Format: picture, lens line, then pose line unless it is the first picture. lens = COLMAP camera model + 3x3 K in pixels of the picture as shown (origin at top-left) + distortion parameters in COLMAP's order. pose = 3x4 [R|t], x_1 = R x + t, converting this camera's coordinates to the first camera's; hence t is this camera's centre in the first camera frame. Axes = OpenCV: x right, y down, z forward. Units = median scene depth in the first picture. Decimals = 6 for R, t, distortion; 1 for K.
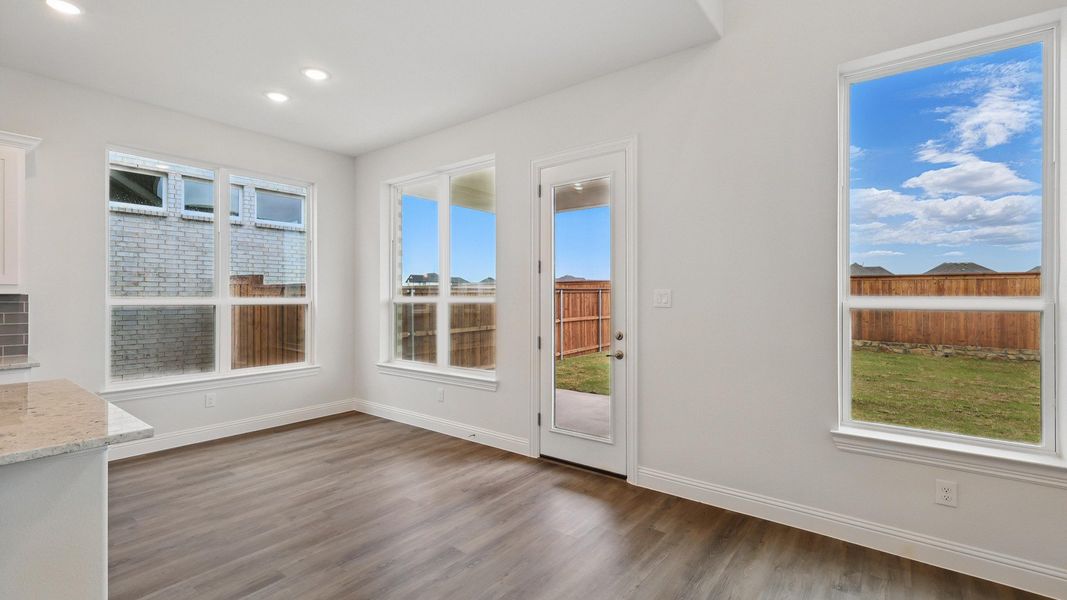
lens RADIAL K [[465.0, 0, 534.5], [0, 465.0, 297.4], [0, 0, 1]] dist [0.001146, 0.000228]
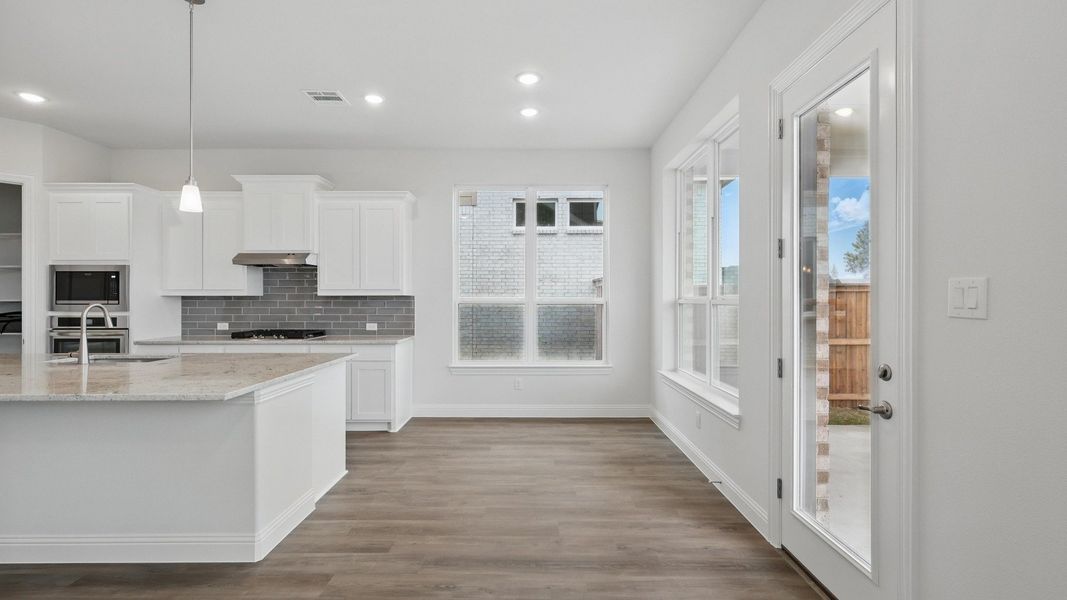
lens RADIAL K [[465.0, 0, 534.5], [0, 465.0, 297.4], [0, 0, 1]] dist [0.001146, 0.000228]
pose [[0.608053, -0.002319, -0.793893, 0.231790], [0.001135, 0.999997, -0.002052, 0.001691], [0.793895, 0.000347, 0.608054, 0.259405]]
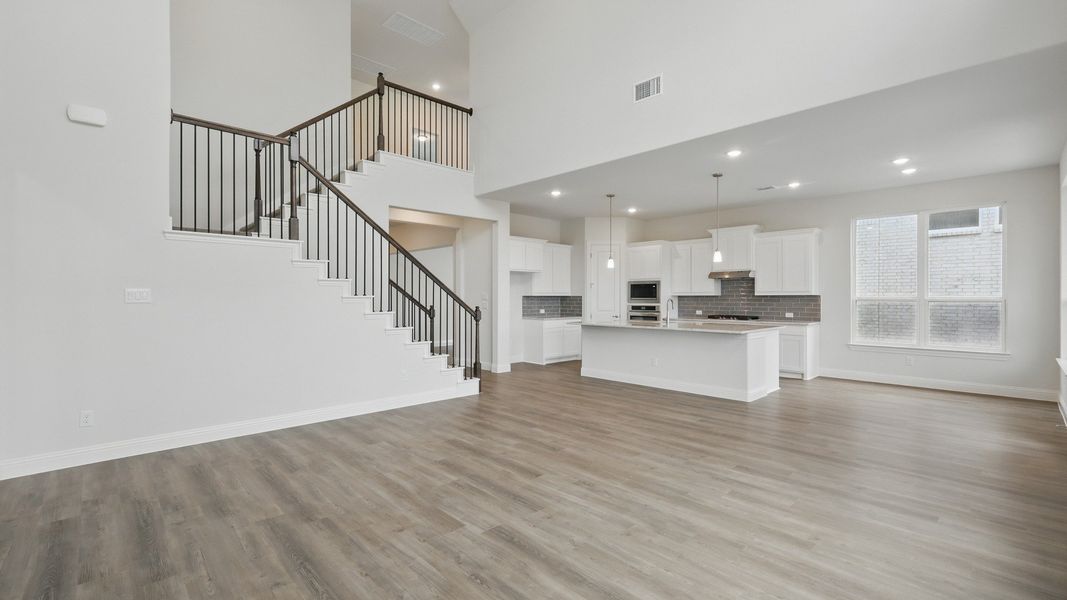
lens RADIAL K [[465.0, 0, 534.5], [0, 465.0, 297.4], [0, 0, 1]] dist [0.001146, 0.000228]
pose [[-0.151231, 0.000500, -0.988498, 0.902010], [0.000480, 1.000000, 0.000432, 0.001775], [0.988498, -0.000409, -0.151231, -0.021126]]
